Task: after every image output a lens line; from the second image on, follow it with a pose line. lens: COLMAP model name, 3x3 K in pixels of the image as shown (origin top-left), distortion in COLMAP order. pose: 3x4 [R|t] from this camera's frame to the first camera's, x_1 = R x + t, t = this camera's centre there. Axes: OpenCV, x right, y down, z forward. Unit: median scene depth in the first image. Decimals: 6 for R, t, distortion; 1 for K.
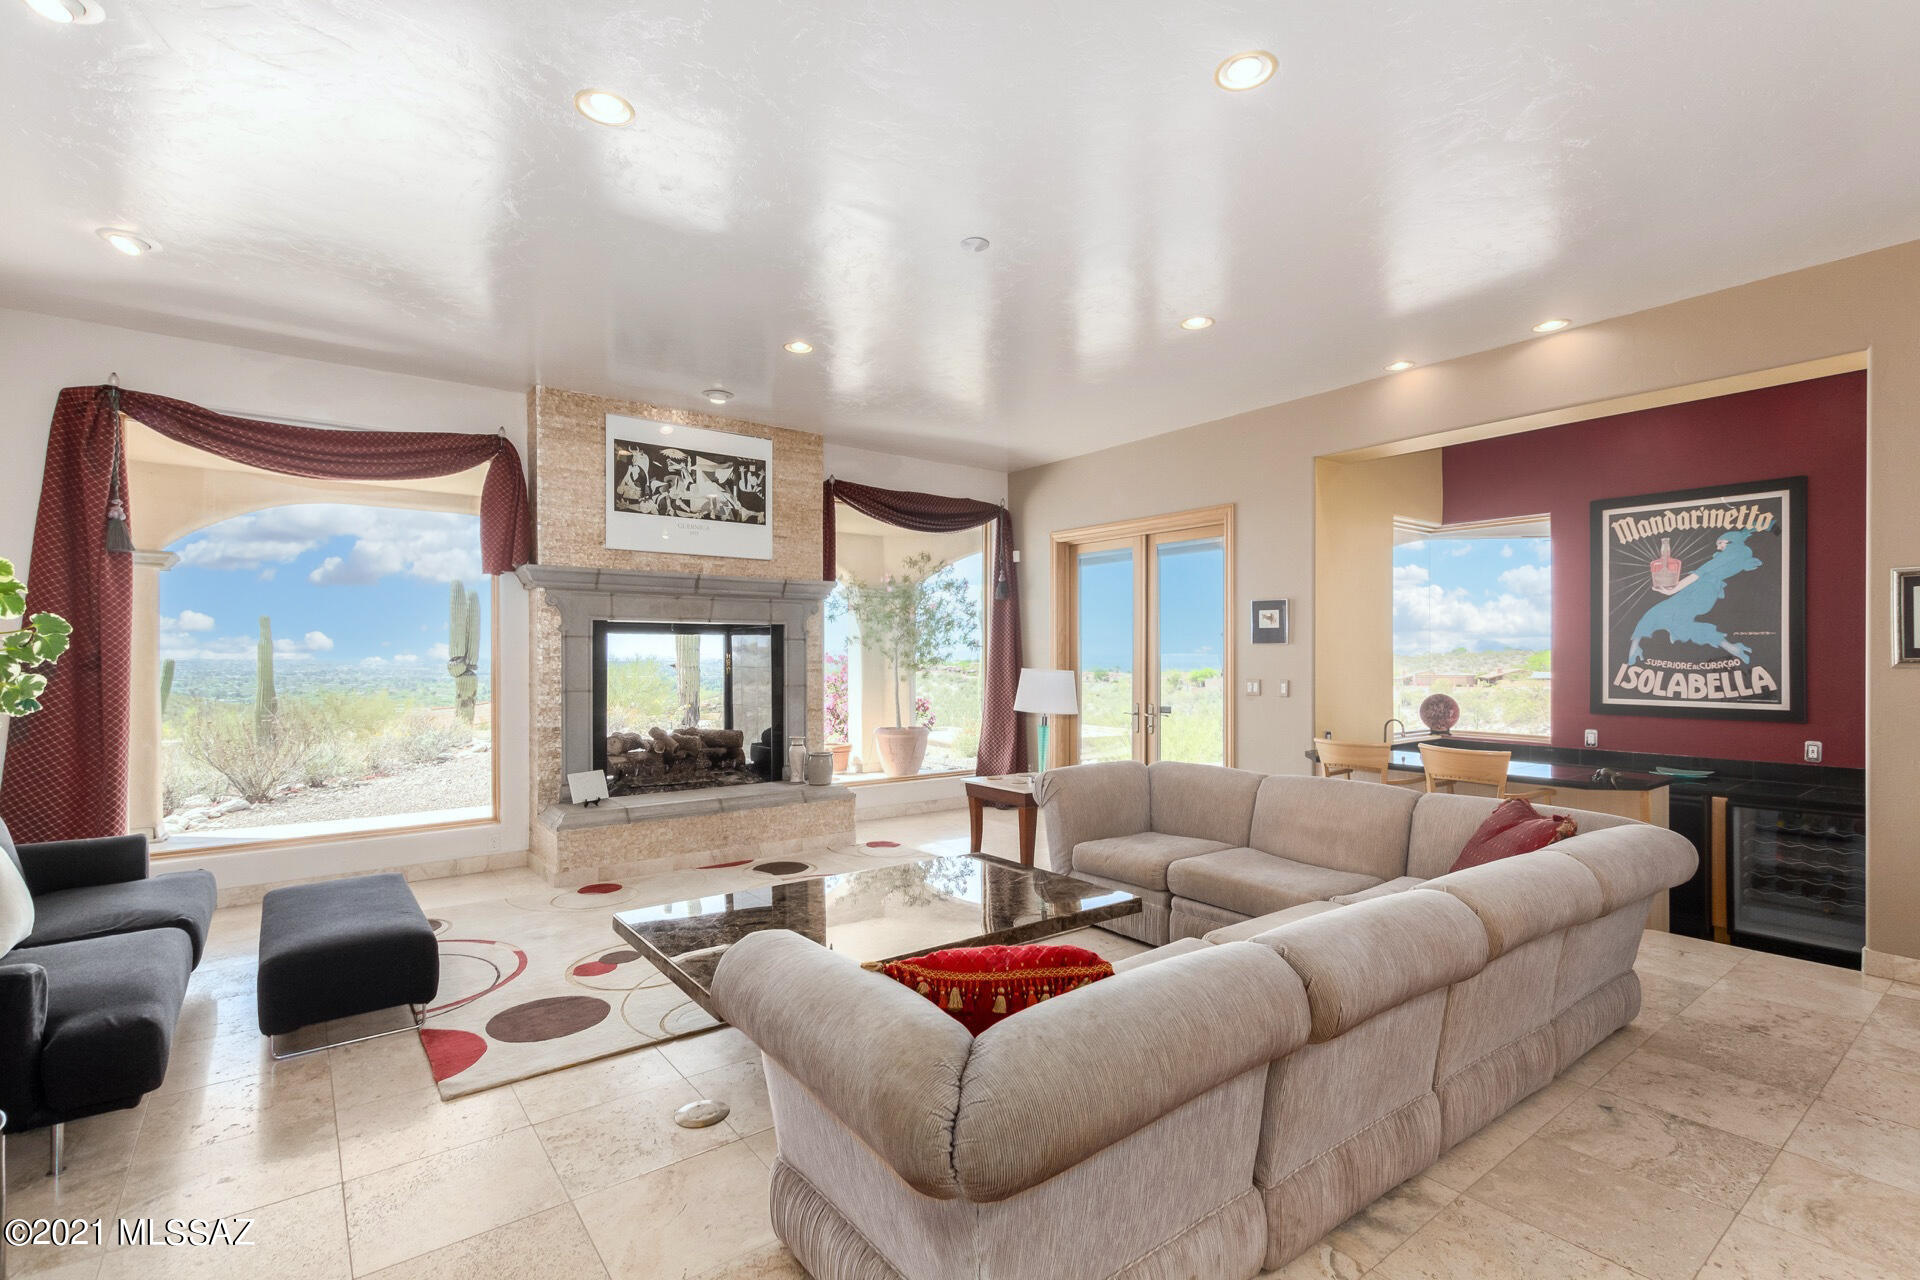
lens RADIAL K [[887.6, 0, 971.2], [0, 887.6, 653.3], [0, 0, 1]] dist [0.010418, -0.004006]
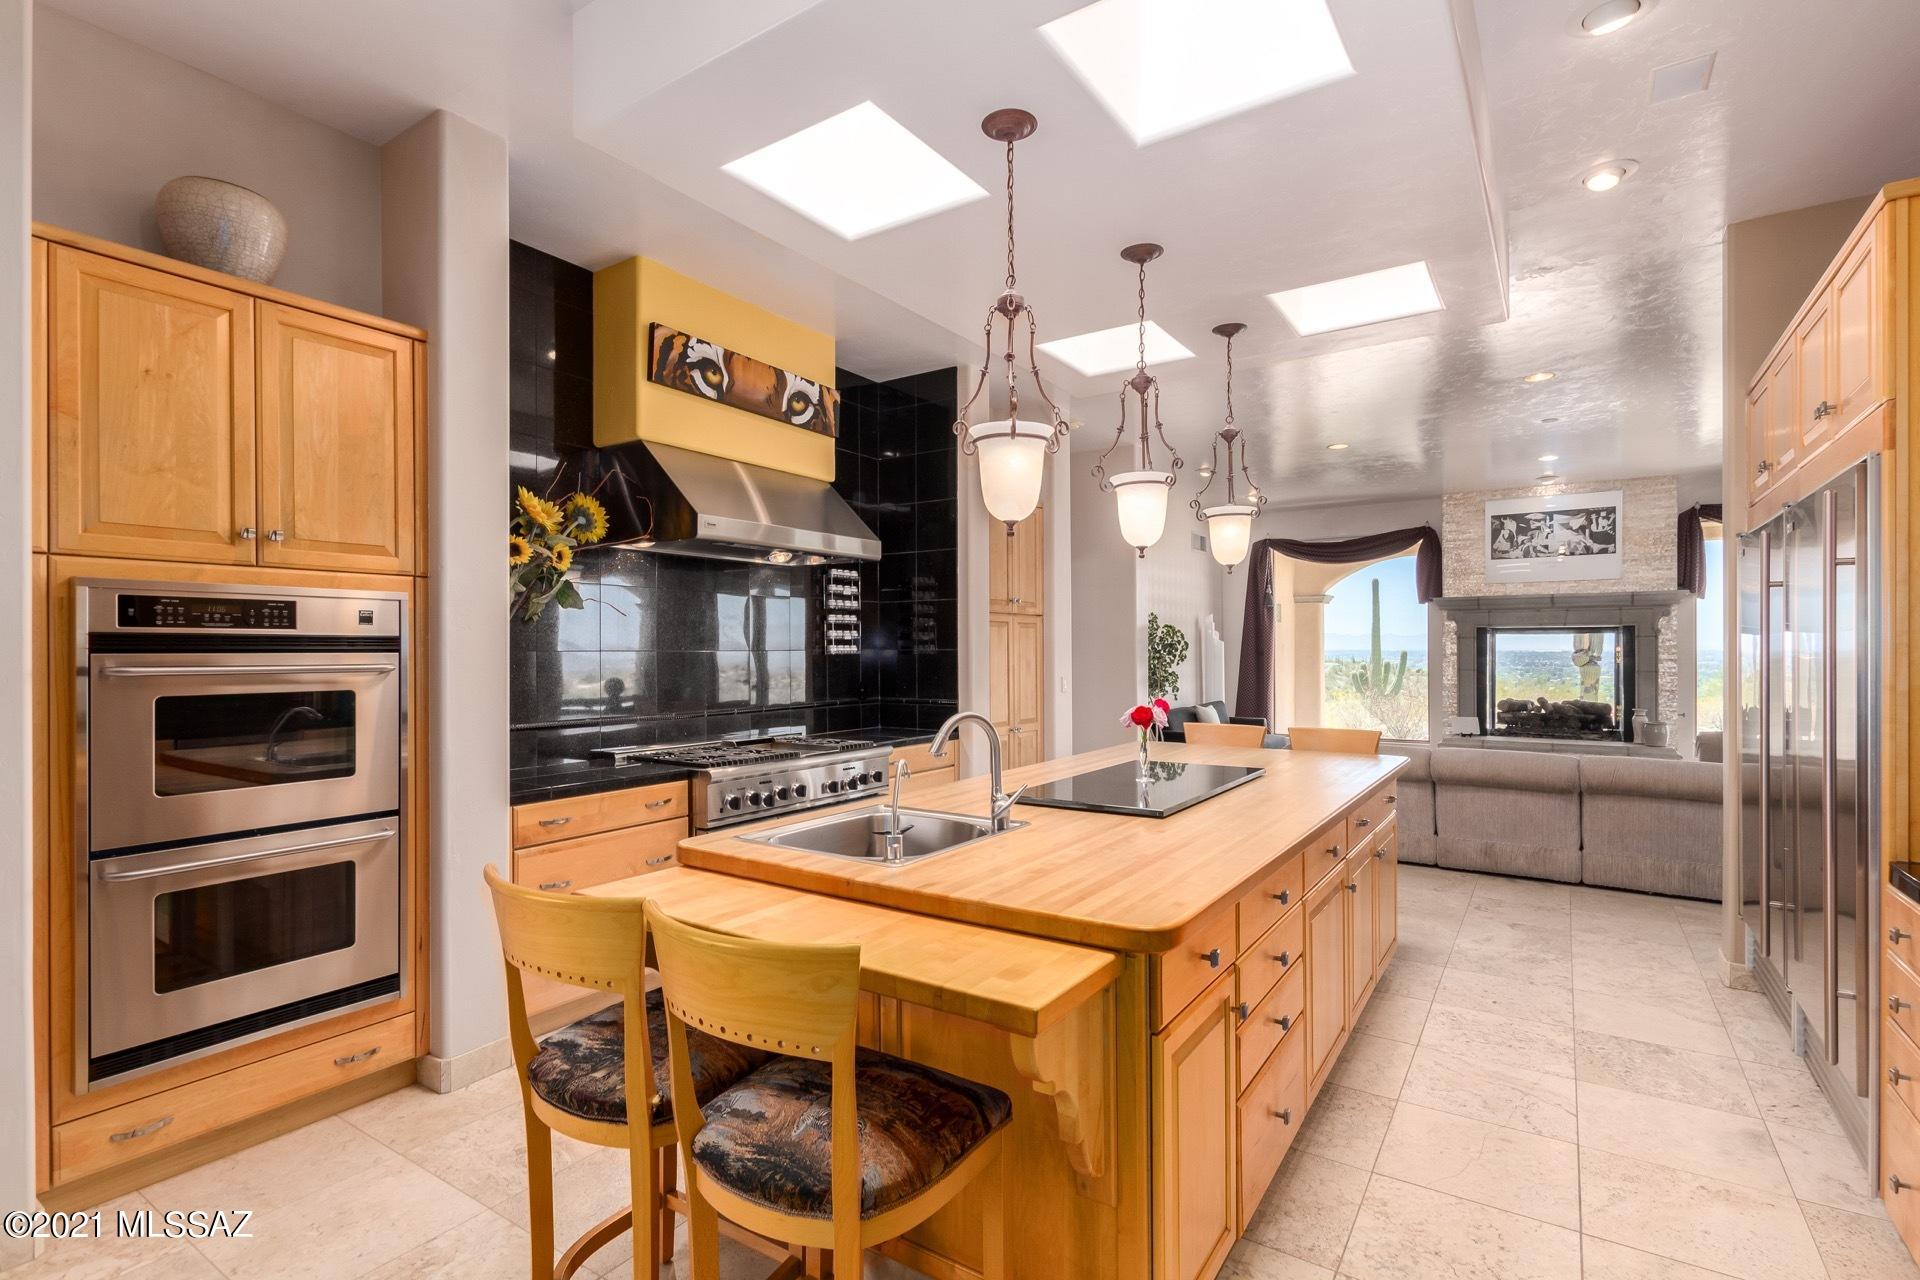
lens RADIAL K [[887.6, 0, 962.4], [0, 887.6, 655.1], [0, 0, 1]] dist [0.010418, -0.004006]
pose [[0.312004, 0.005601, -0.950064, 0.823558], [0.004407, 0.999963, 0.007343, -0.002200], [0.950070, -0.006478, 0.311968, -0.418554]]
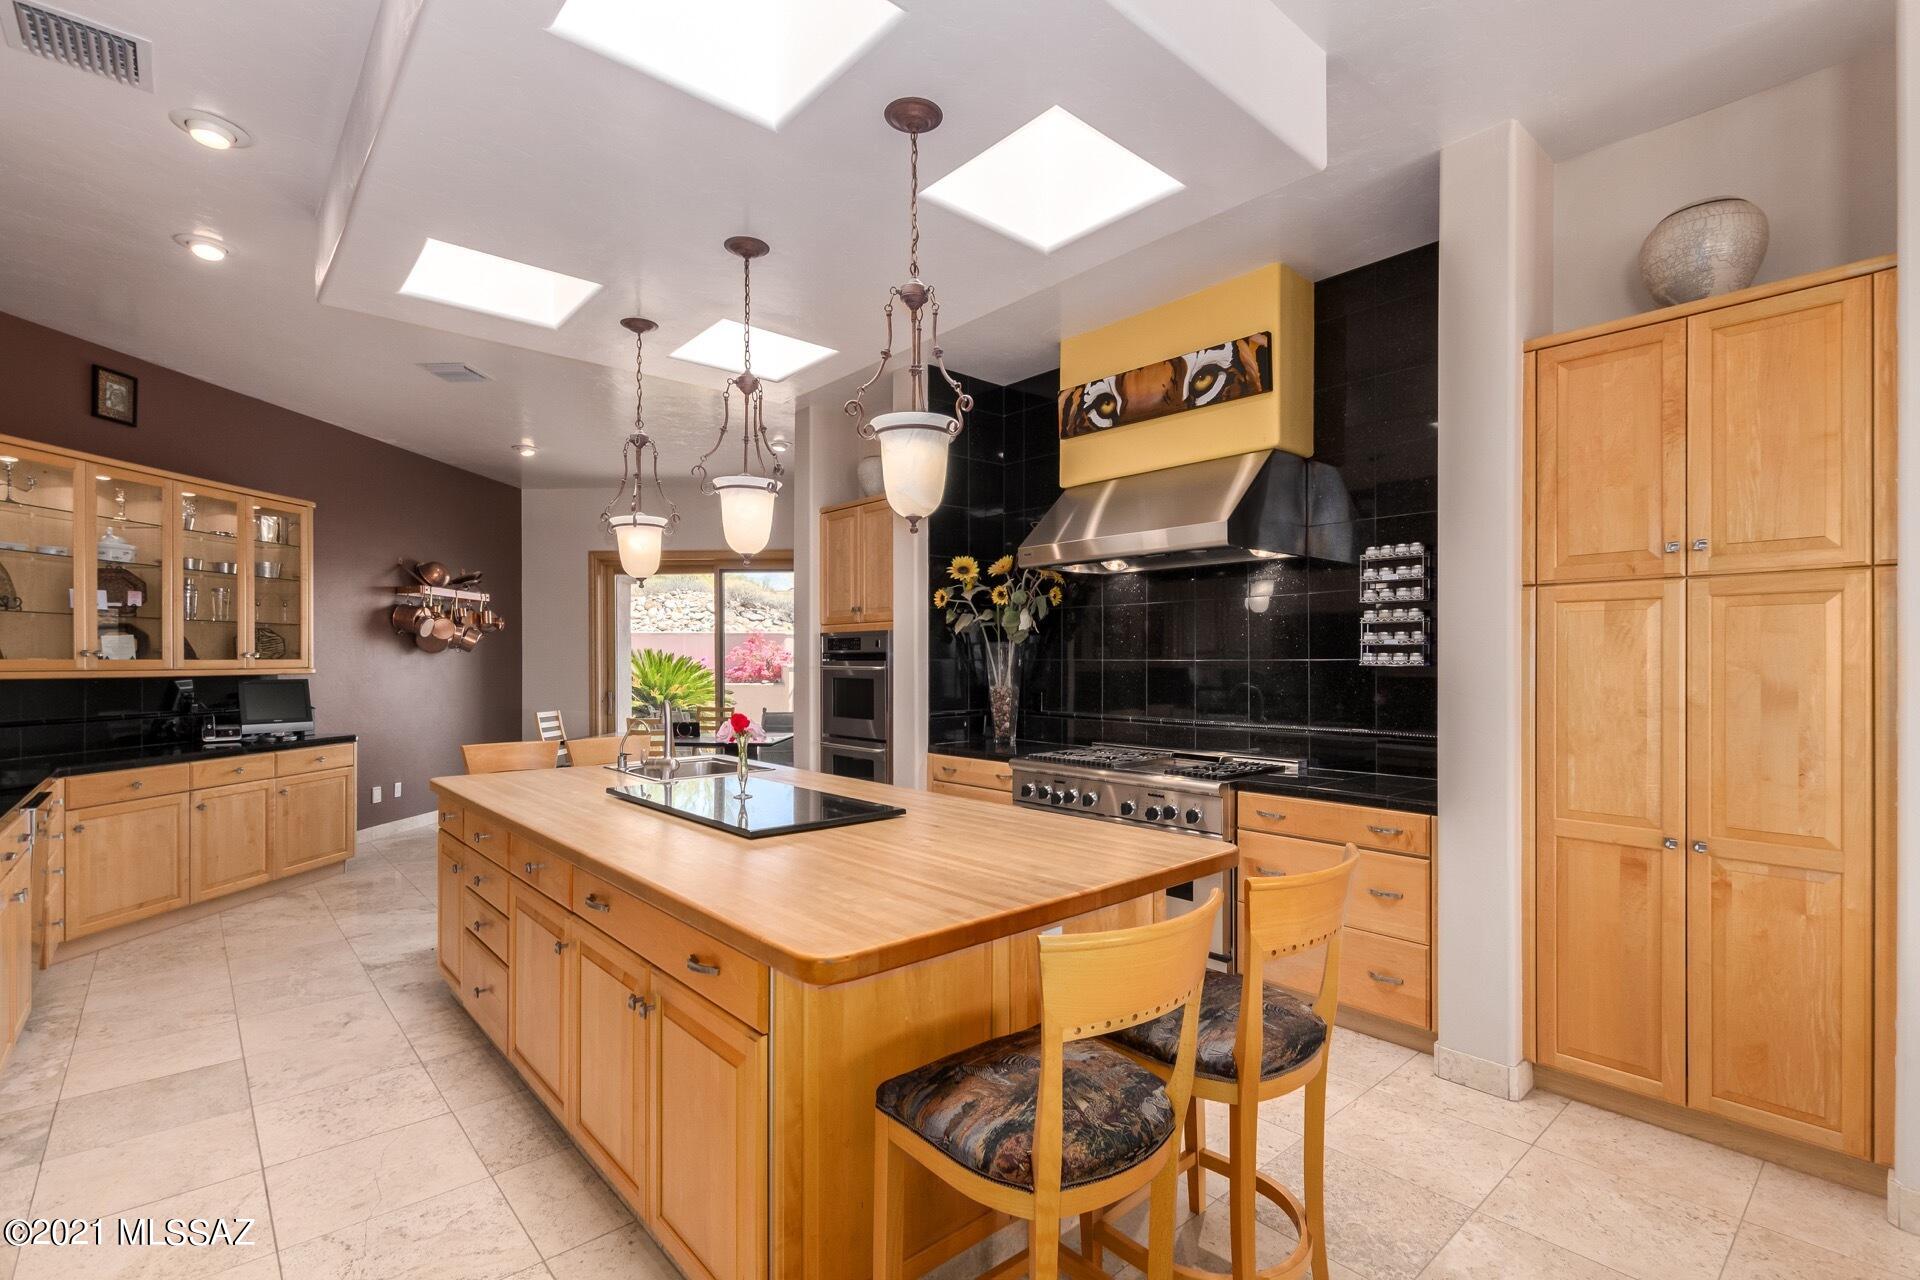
lens RADIAL K [[887.6, 0, 964.2], [0, 887.6, 655.1], [0, 0, 1]] dist [0.010418, -0.004006]
pose [[-0.997766, 0.001377, -0.066792, 0.284273], [0.001850, 0.999974, -0.007013, -0.001046], [0.066780, -0.007121, -0.997742, 0.337574]]
